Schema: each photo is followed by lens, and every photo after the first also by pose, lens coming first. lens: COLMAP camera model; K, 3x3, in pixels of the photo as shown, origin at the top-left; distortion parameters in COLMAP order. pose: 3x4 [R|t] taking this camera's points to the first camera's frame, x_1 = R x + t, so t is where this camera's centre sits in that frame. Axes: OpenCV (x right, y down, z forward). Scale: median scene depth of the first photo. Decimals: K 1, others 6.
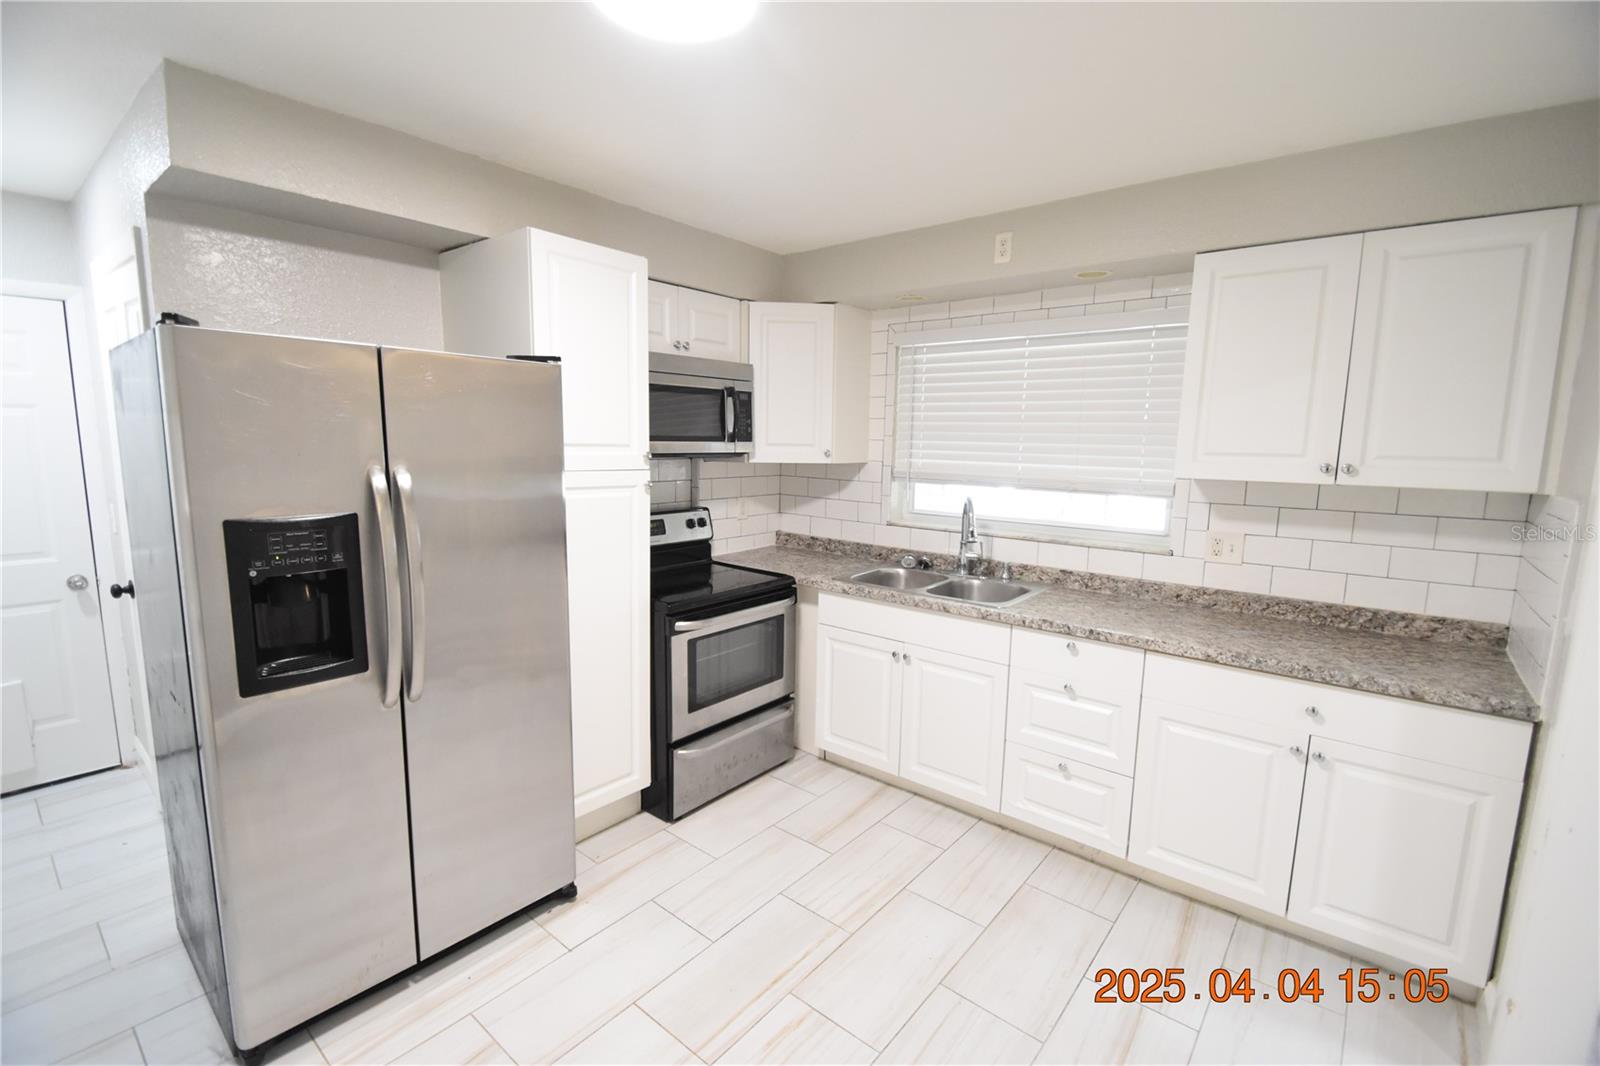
lens RADIAL K [[701.9, 0, 798.4], [0, 701.9, 535.0], [0, 0, 1]] dist [0.004758, -0.010524]
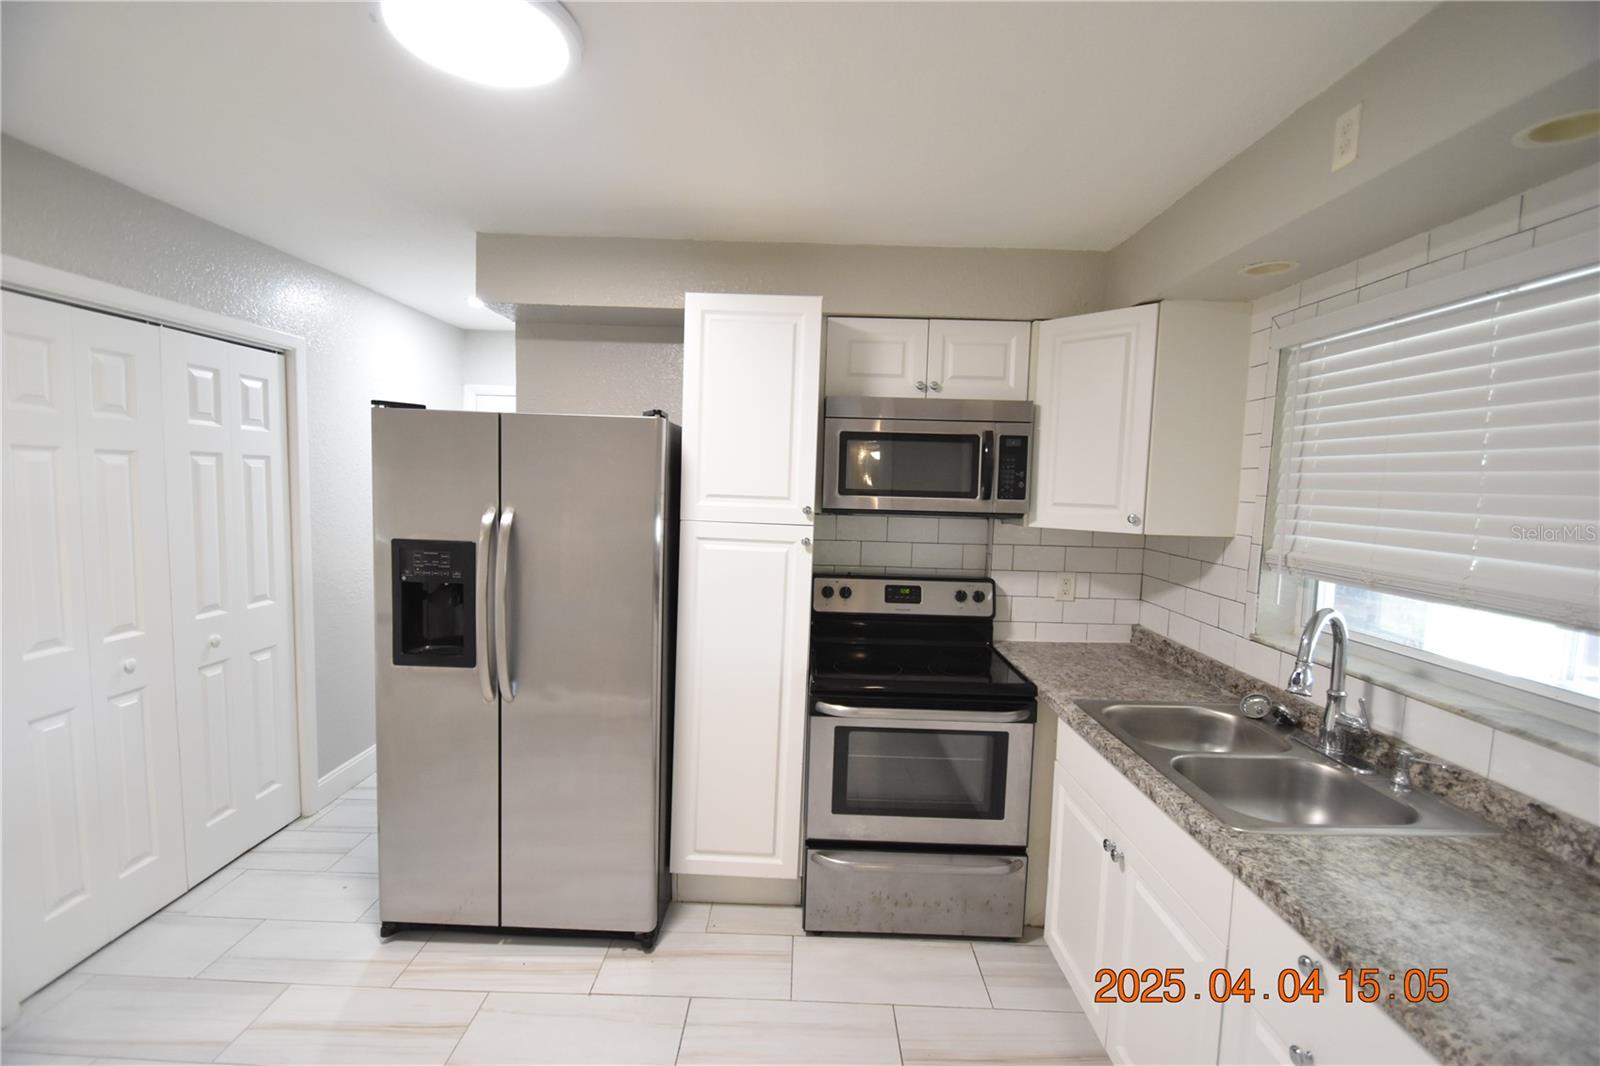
lens RADIAL K [[701.9, 0, 796.6], [0, 701.9, 534.3], [0, 0, 1]] dist [0.004758, -0.010524]
pose [[0.629525, 0.058569, -0.774769, 0.391792], [-0.124777, 0.991833, -0.026407, -0.045608], [0.766895, 0.113297, 0.631692, 0.339297]]
